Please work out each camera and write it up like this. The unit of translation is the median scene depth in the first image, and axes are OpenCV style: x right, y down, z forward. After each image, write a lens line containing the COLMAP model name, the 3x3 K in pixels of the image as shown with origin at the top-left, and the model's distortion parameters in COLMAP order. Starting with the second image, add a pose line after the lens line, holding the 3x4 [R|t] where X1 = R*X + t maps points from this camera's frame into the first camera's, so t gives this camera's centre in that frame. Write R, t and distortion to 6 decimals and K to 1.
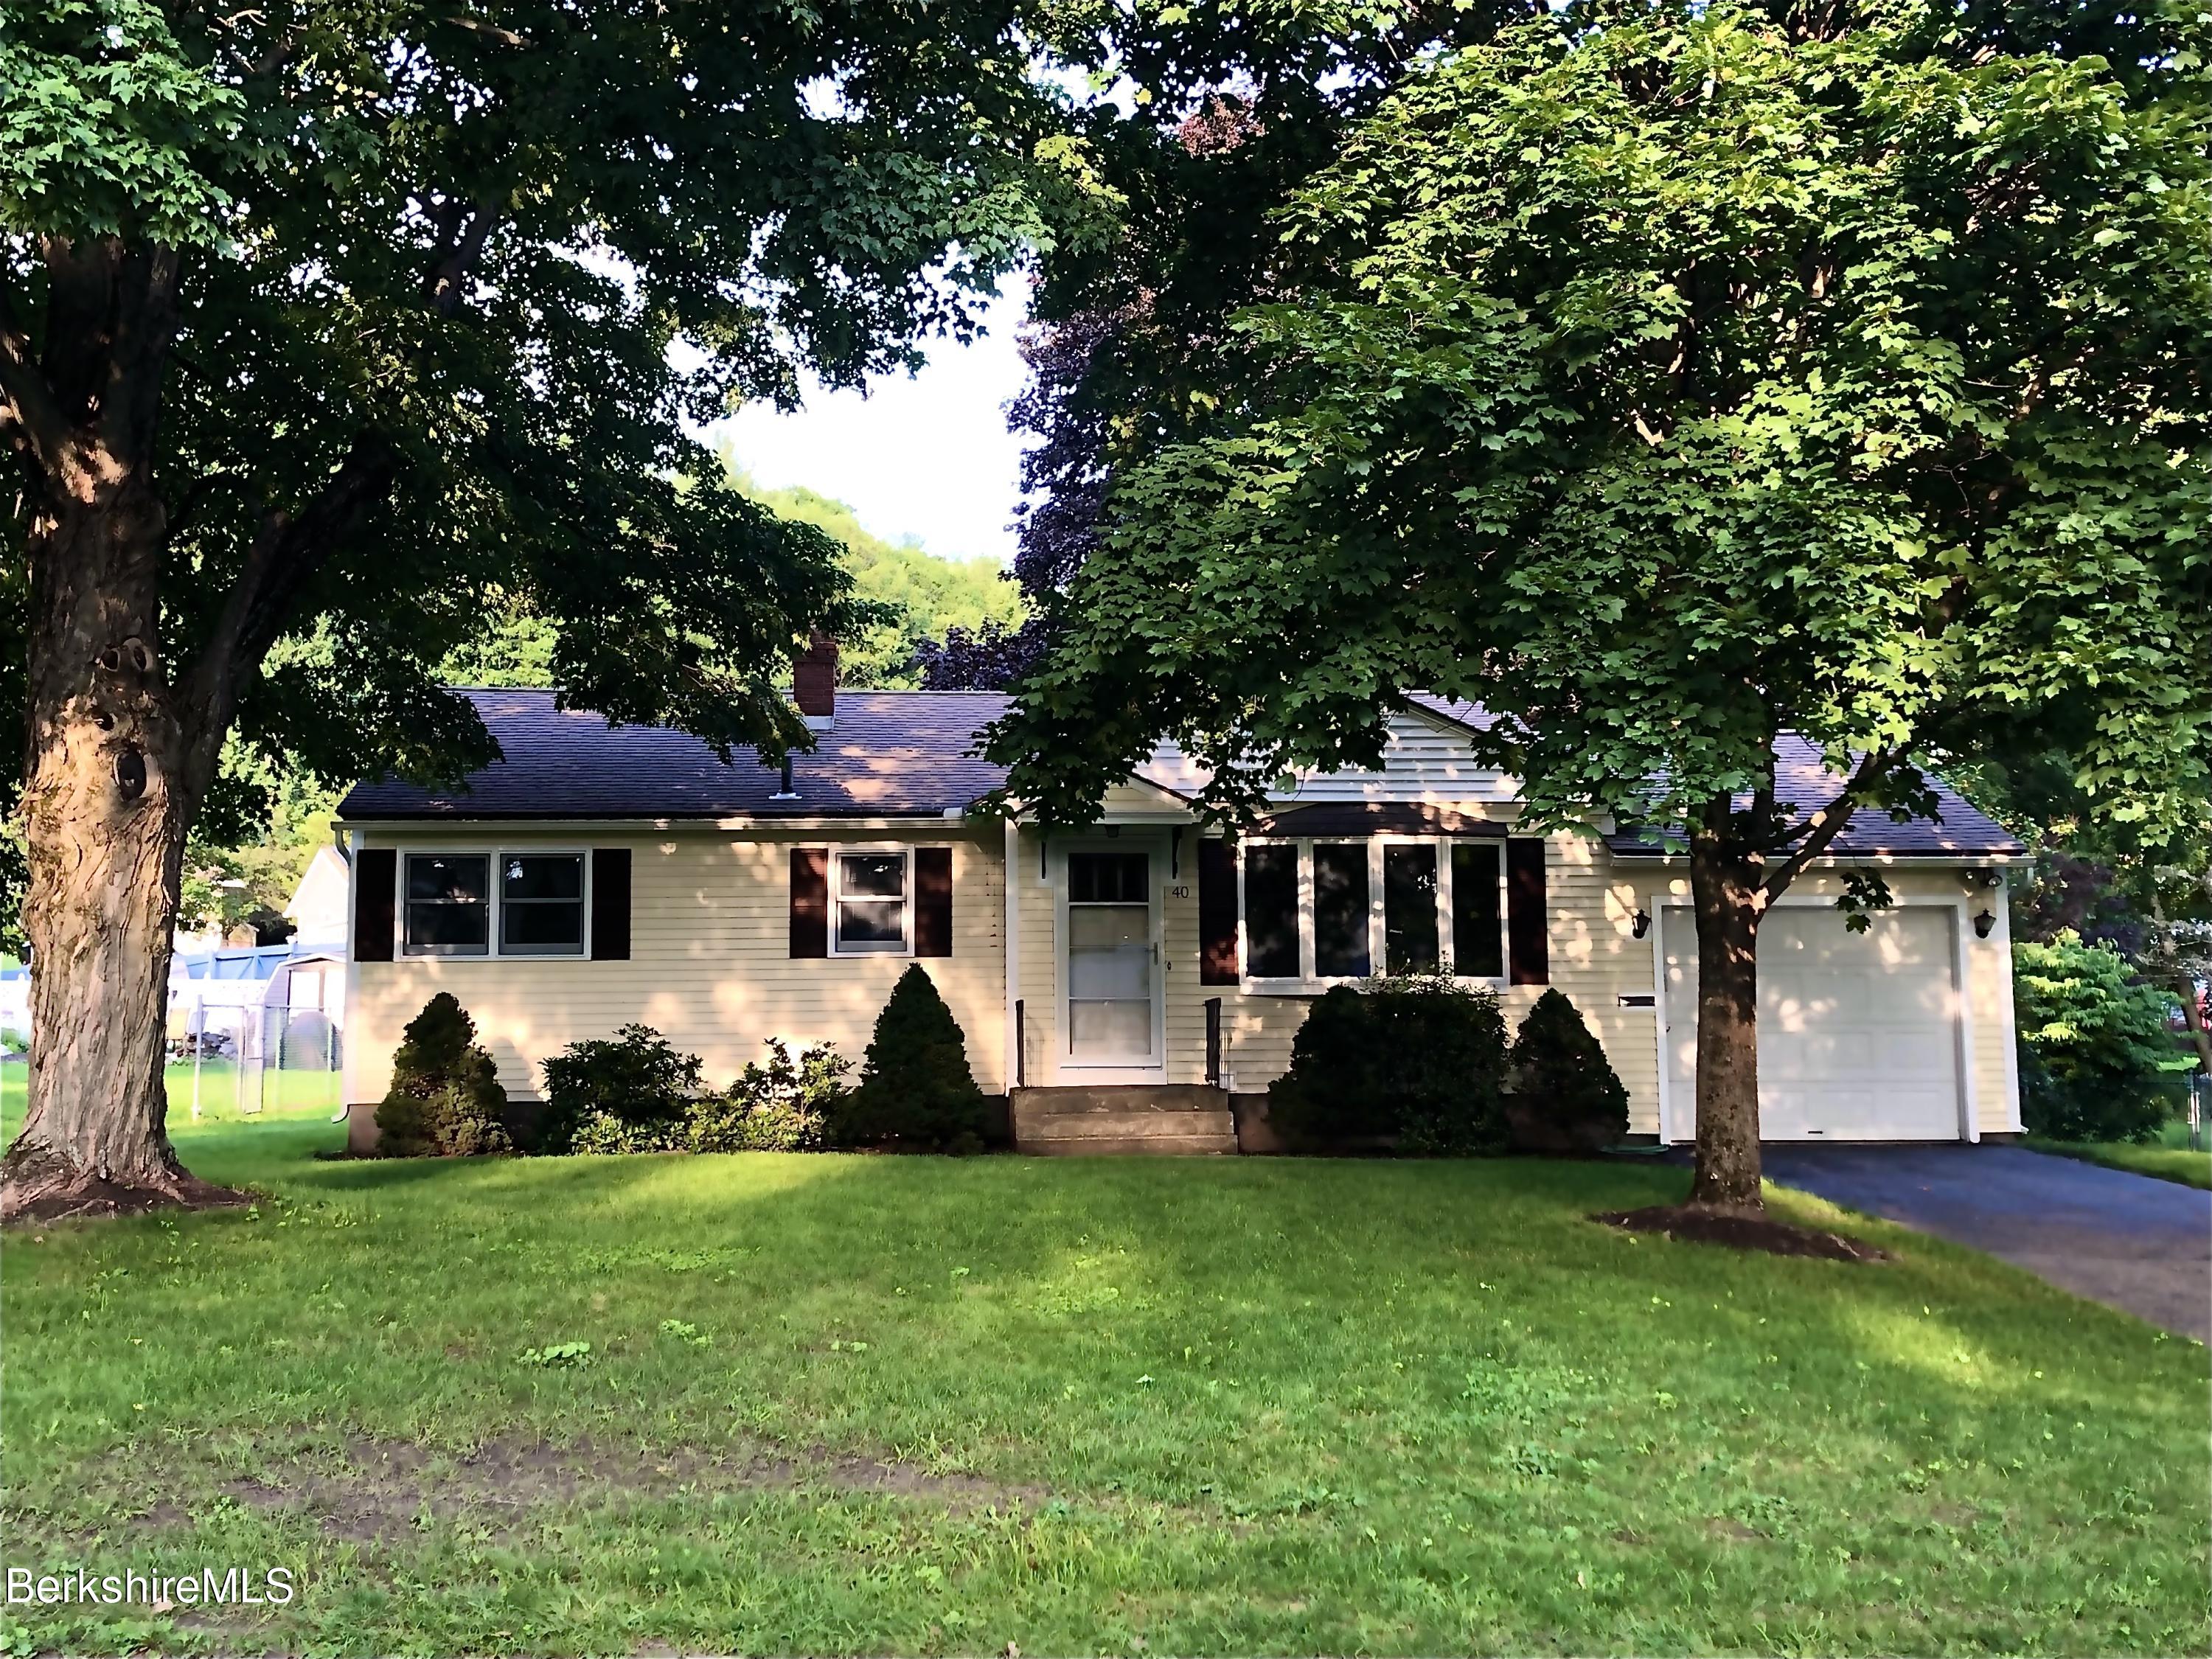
lens RADIAL K [[2457.4, 0, 1106.0], [0, 2457.4, 829.5], [0, 0, 1]] dist [0.024507, 0.020033]
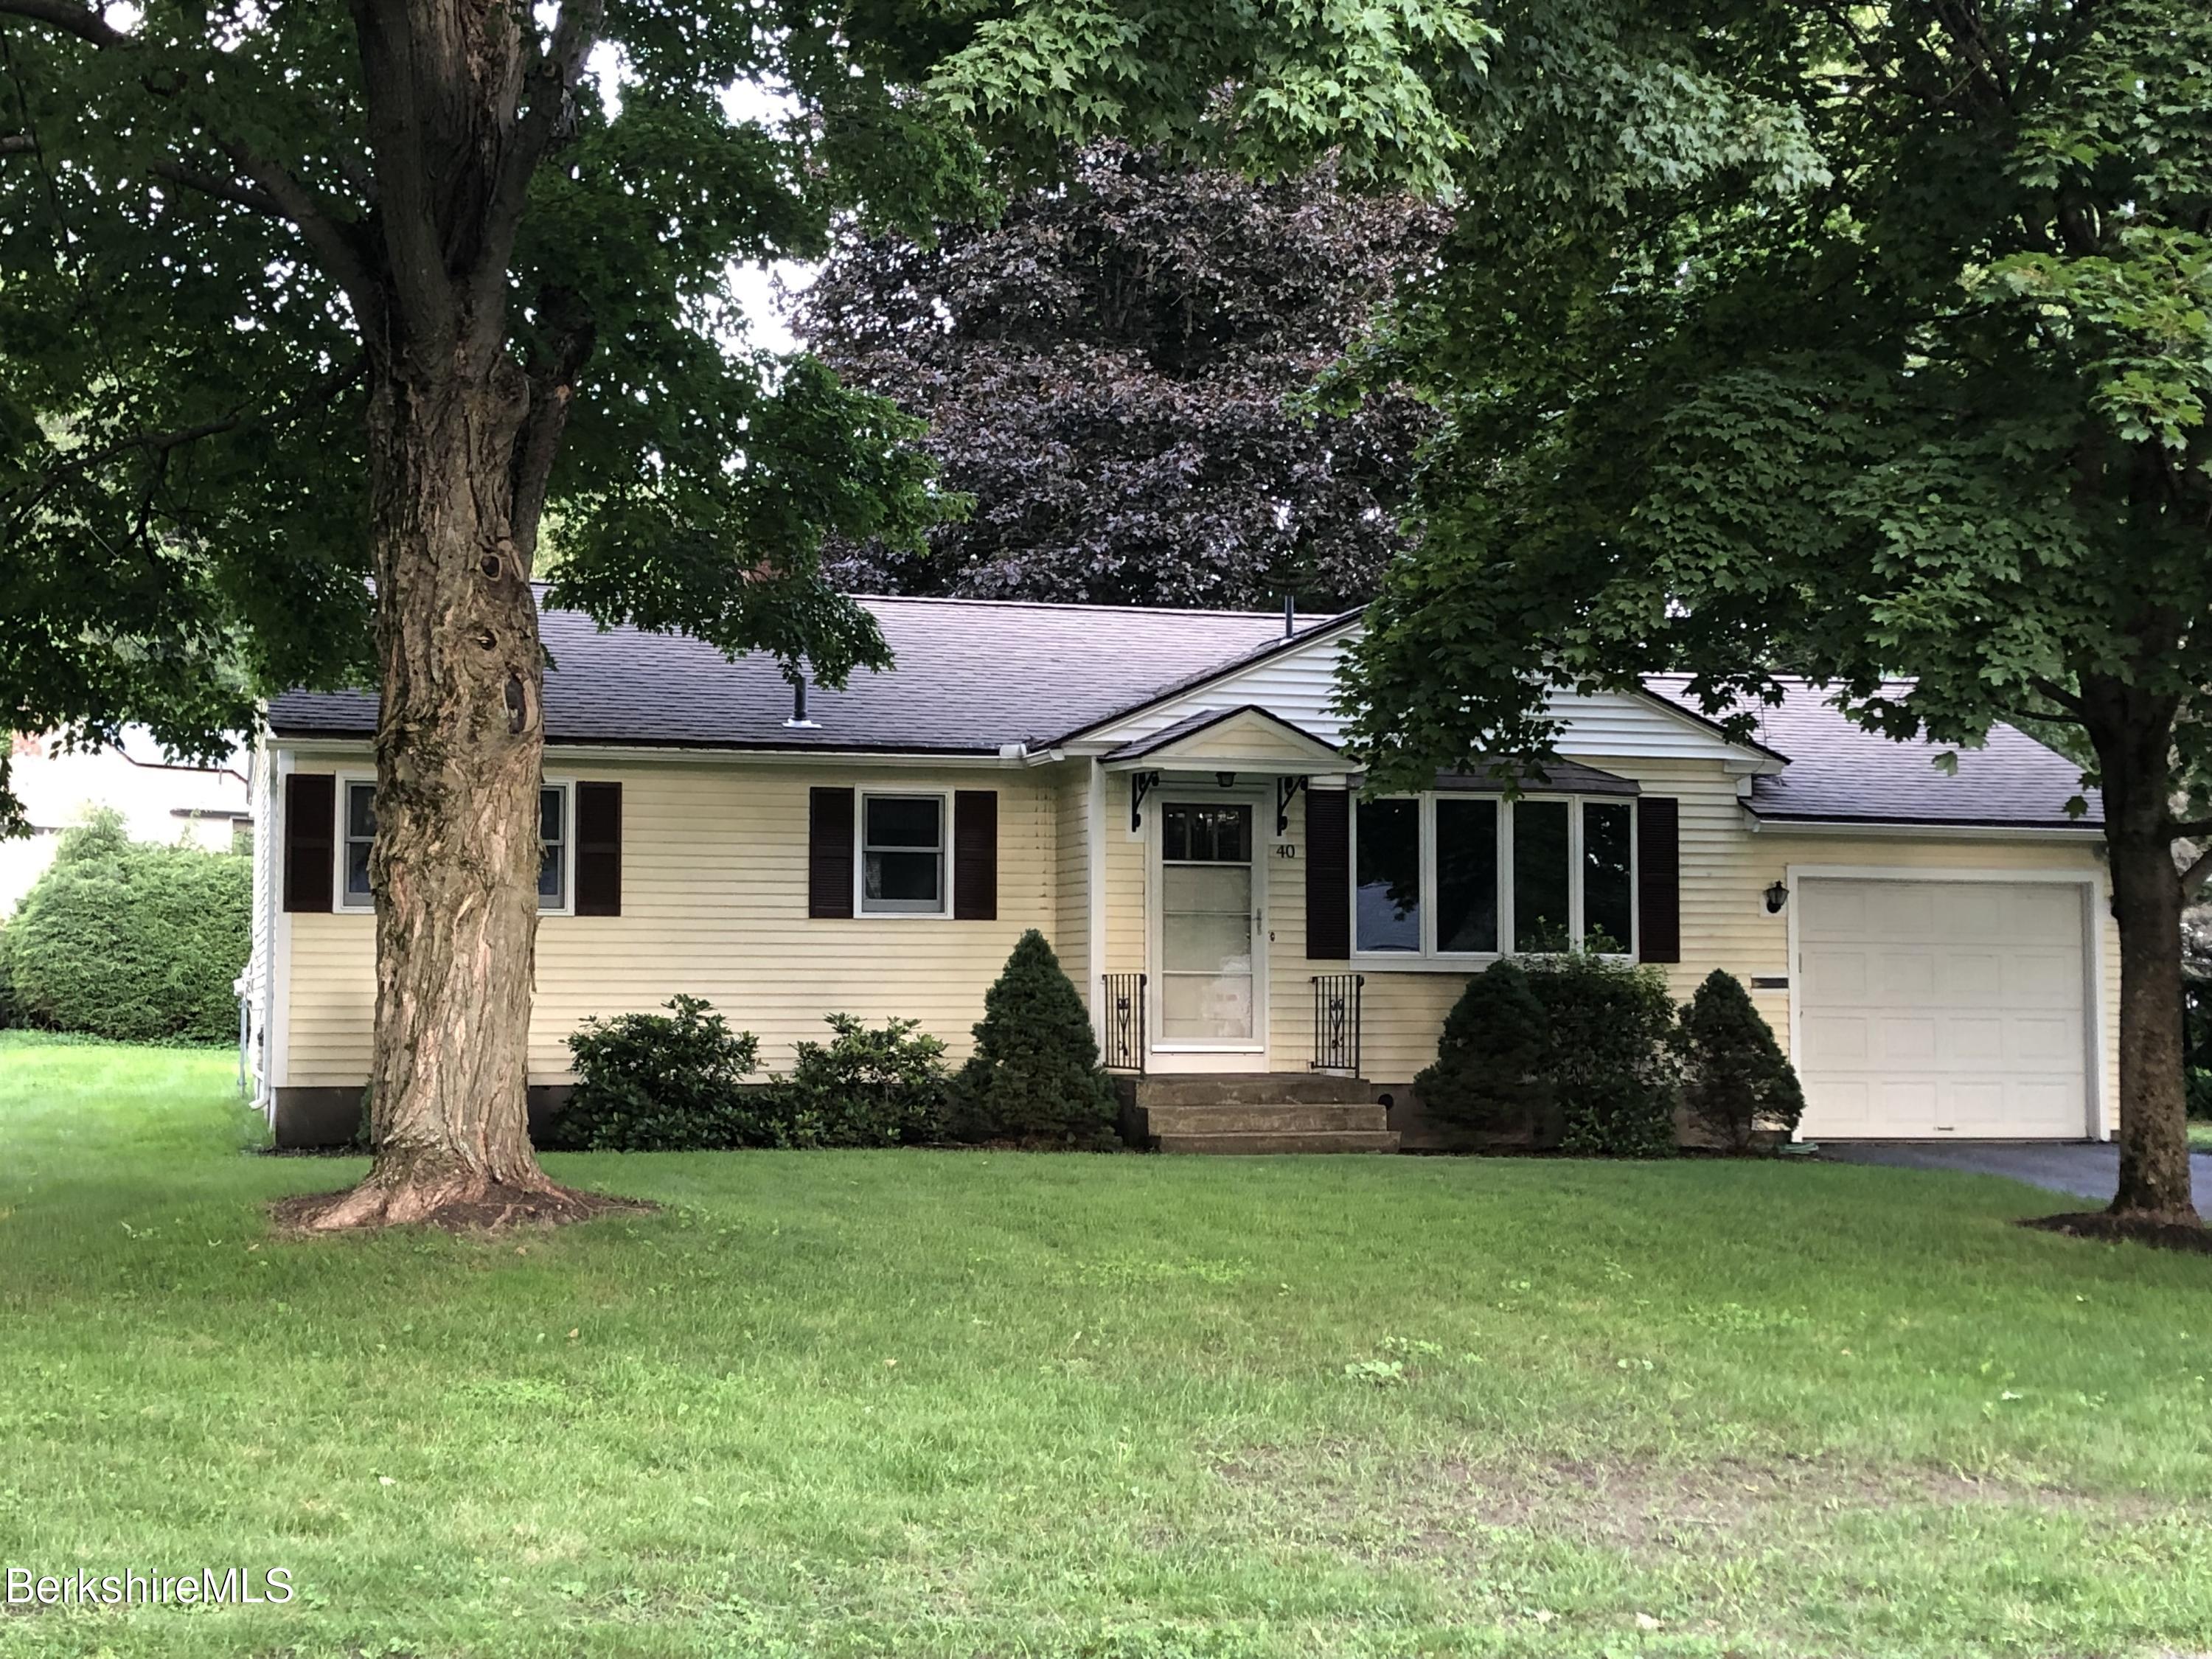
lens RADIAL K [[3131.0, 0, 1105.5], [0, 3131.0, 894.3], [0, 0, 1]] dist [0.235288, -0.026172]
pose [[0.975037, 0.018489, 0.221272, -0.277321], [-0.029450, 0.998492, 0.046340, -0.008391], [-0.220082, -0.051699, 0.974110, -0.063387]]
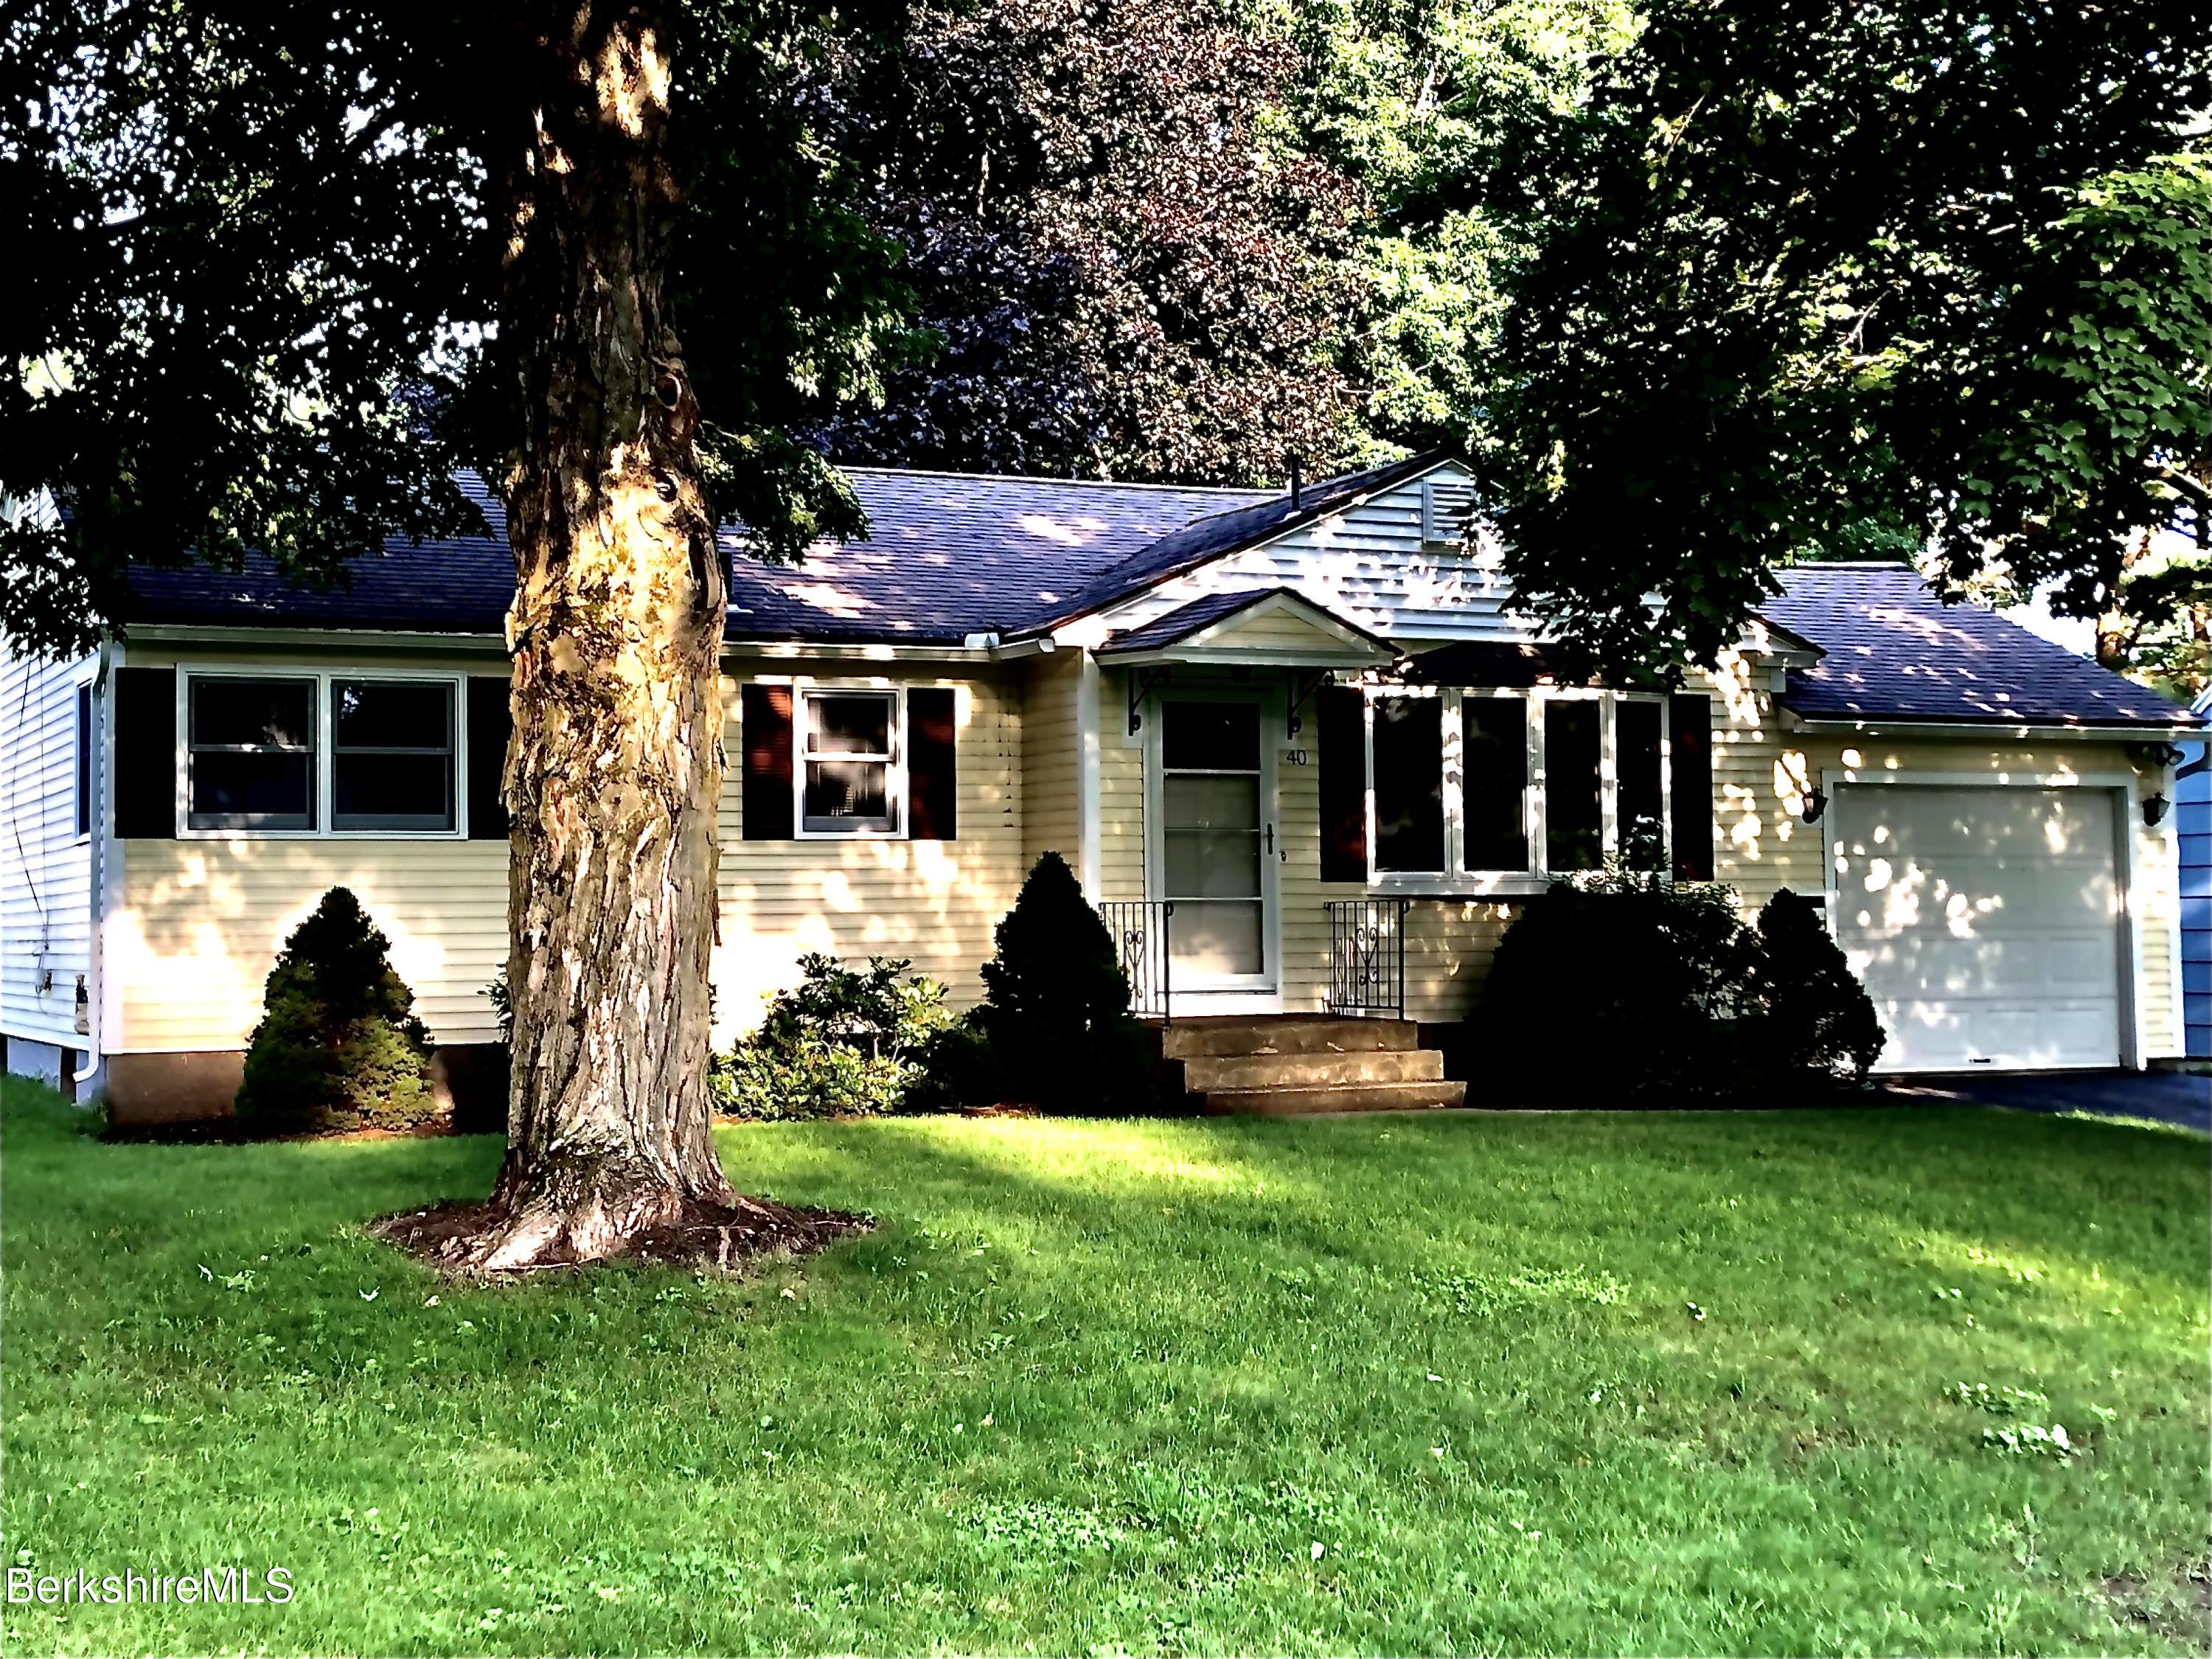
lens RADIAL K [[3211.4, 0, 1103.4], [0, 3211.4, 838.0], [0, 0, 1]] dist [0.345059, -1.497906]
pose [[0.930813, 0.006933, 0.365429, -0.385092], [-0.028541, 0.998146, 0.053762, -0.000680], [-0.364379, -0.060472, 0.929285, 0.108307]]
